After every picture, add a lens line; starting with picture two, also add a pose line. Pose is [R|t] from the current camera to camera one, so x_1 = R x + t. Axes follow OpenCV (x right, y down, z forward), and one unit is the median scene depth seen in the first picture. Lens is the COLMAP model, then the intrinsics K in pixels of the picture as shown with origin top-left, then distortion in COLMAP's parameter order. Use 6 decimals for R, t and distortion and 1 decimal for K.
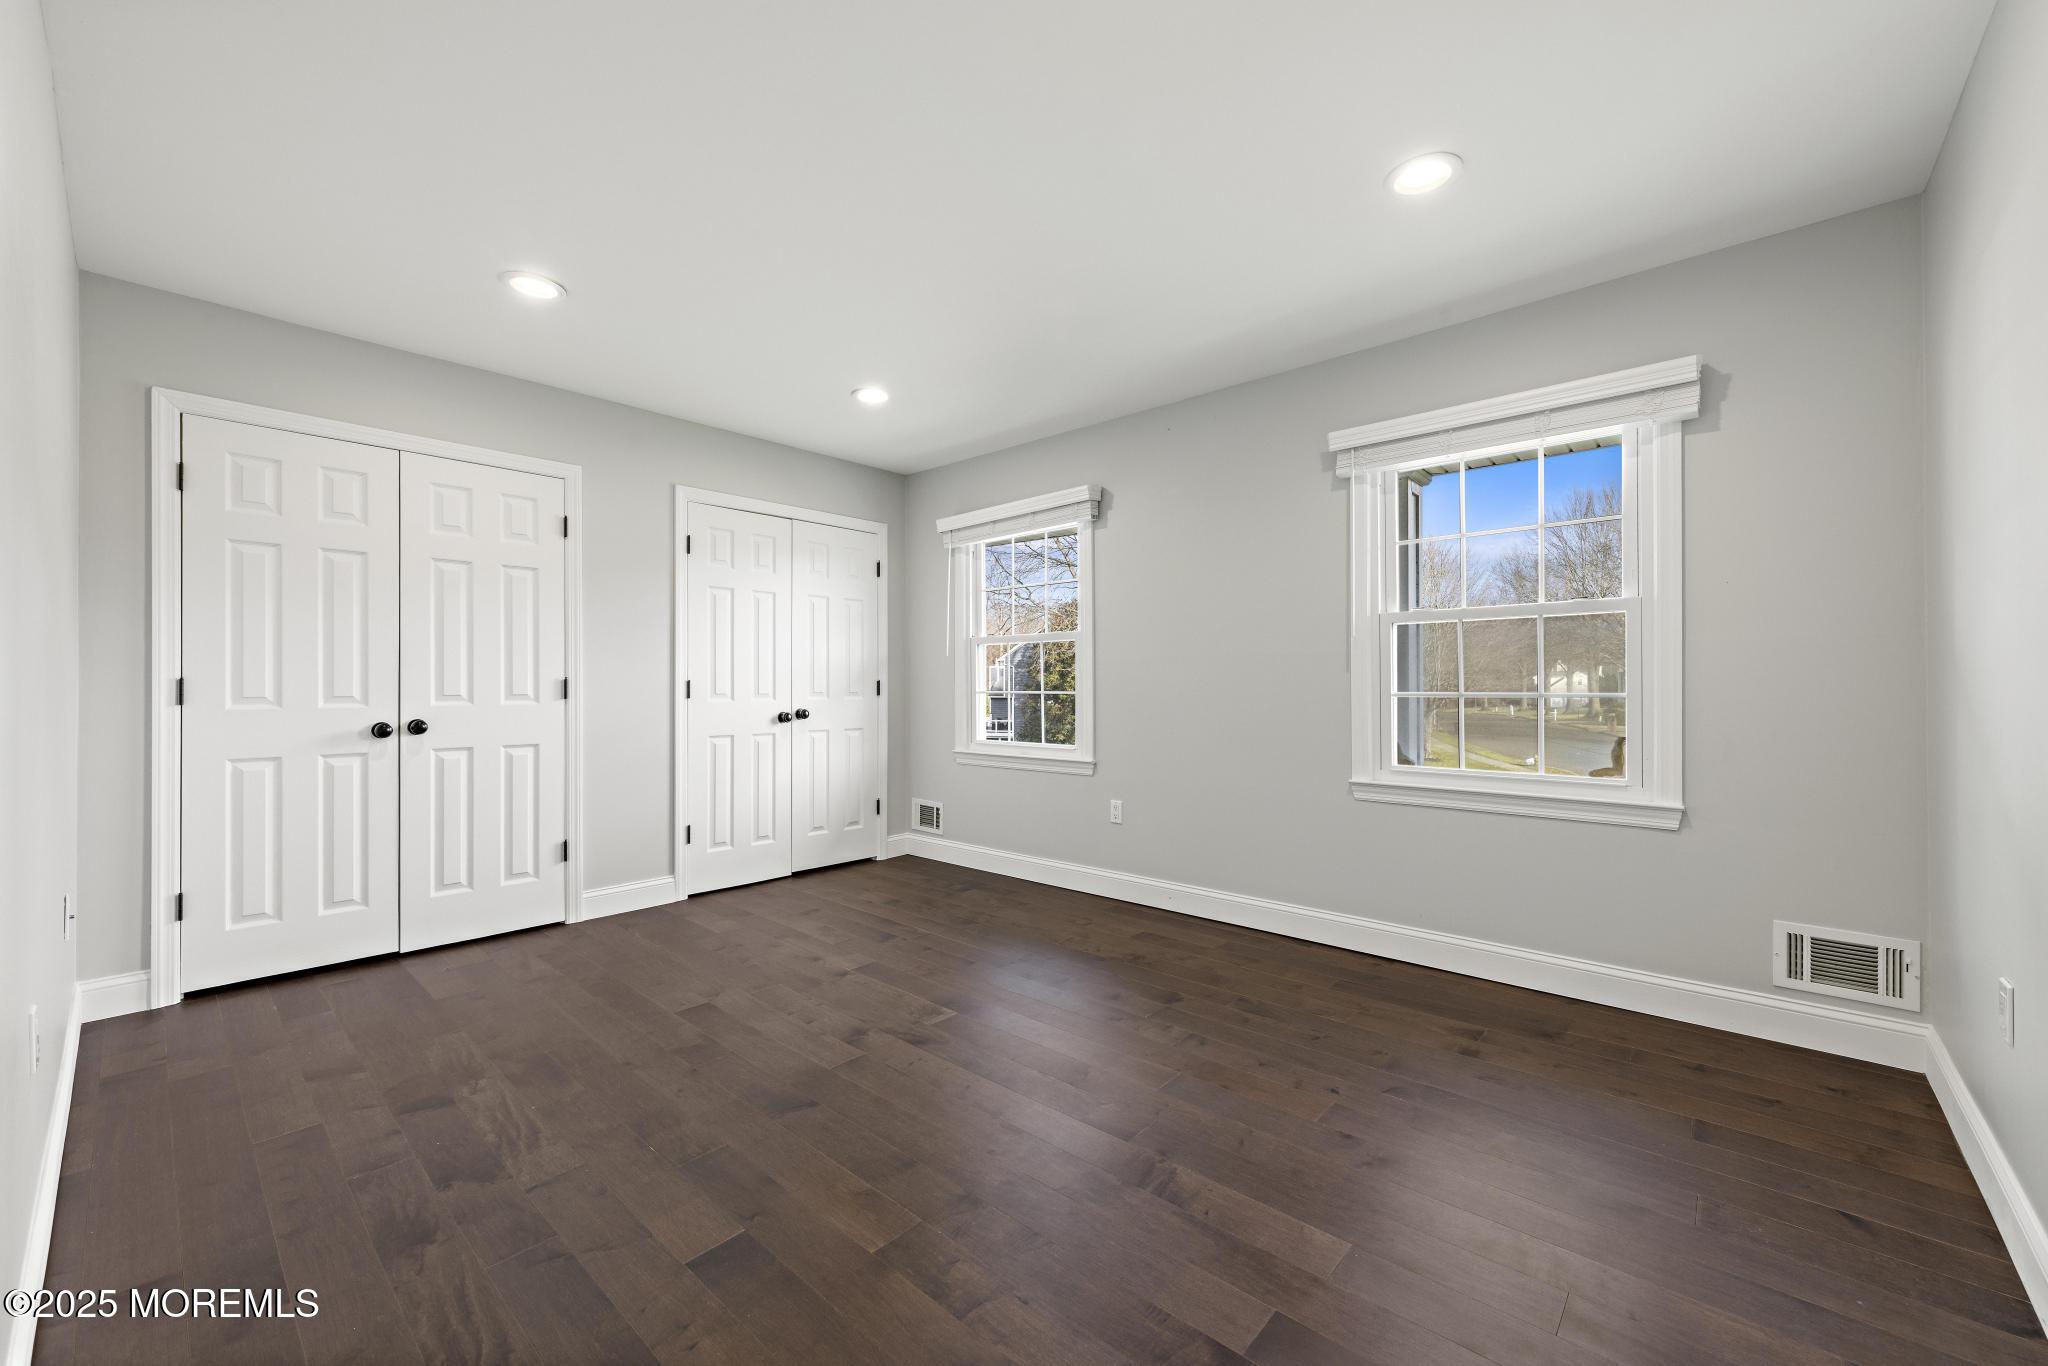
lens RADIAL K [[795.5, 0, 1021.8], [0, 795.5, 679.1], [0, 0, 1]] dist [0.003063, 0.000109]
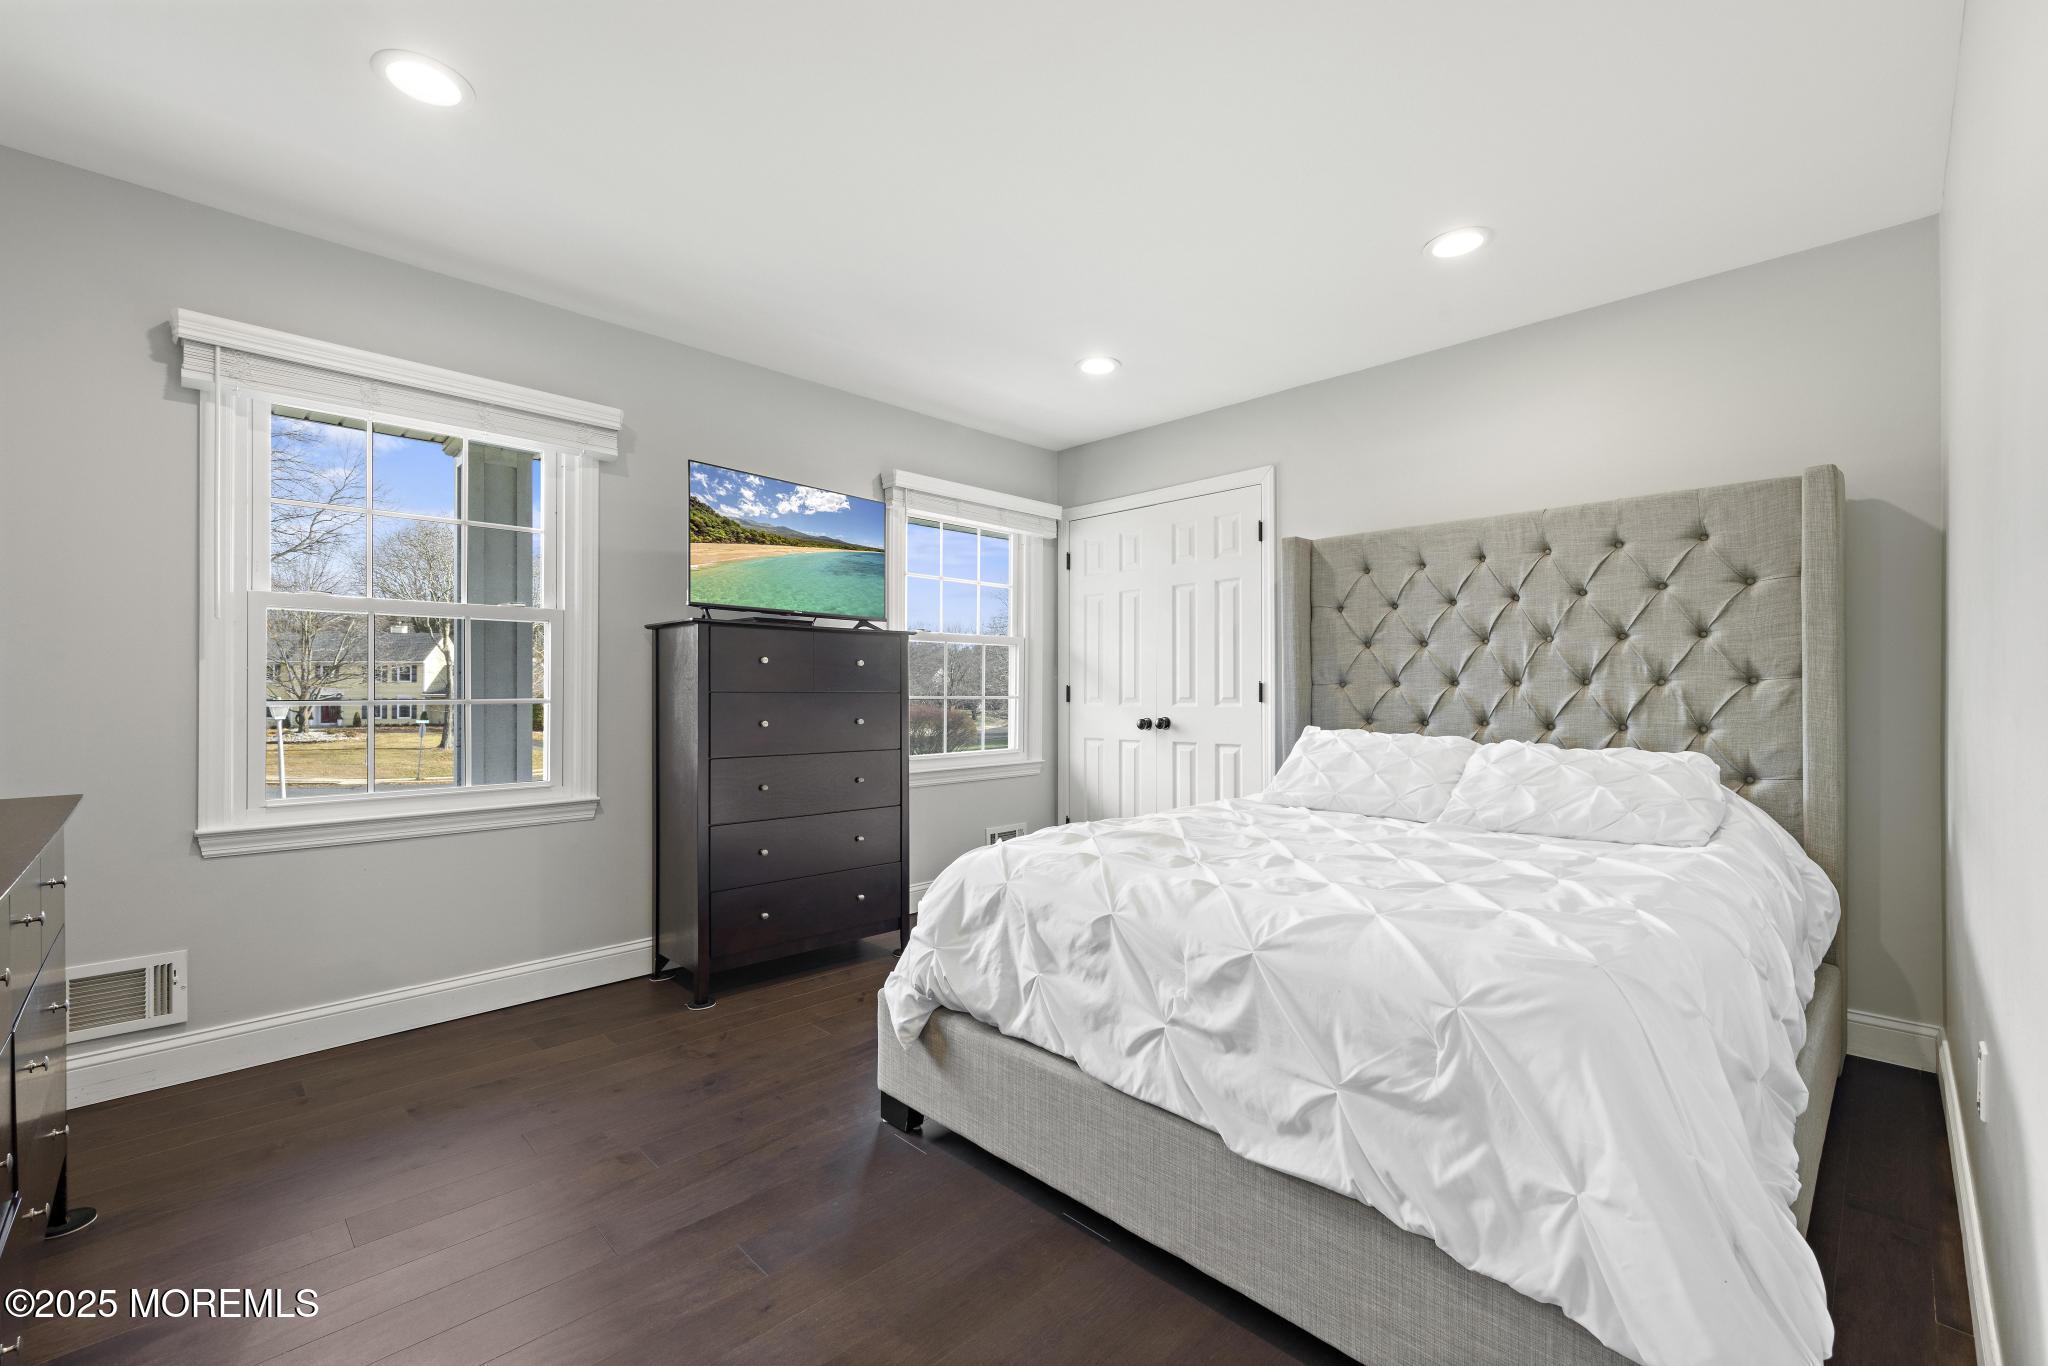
lens RADIAL K [[860.6, 0, 1021.7], [0, 860.6, 692.2], [0, 0, 1]] dist [0.002436, 0.000200]
pose [[0.055004, 0.000043, 0.998486, -0.364117], [-0.007156, 0.999974, 0.000351, 0.004112], [-0.998460, -0.007165, 0.055003, 0.326241]]
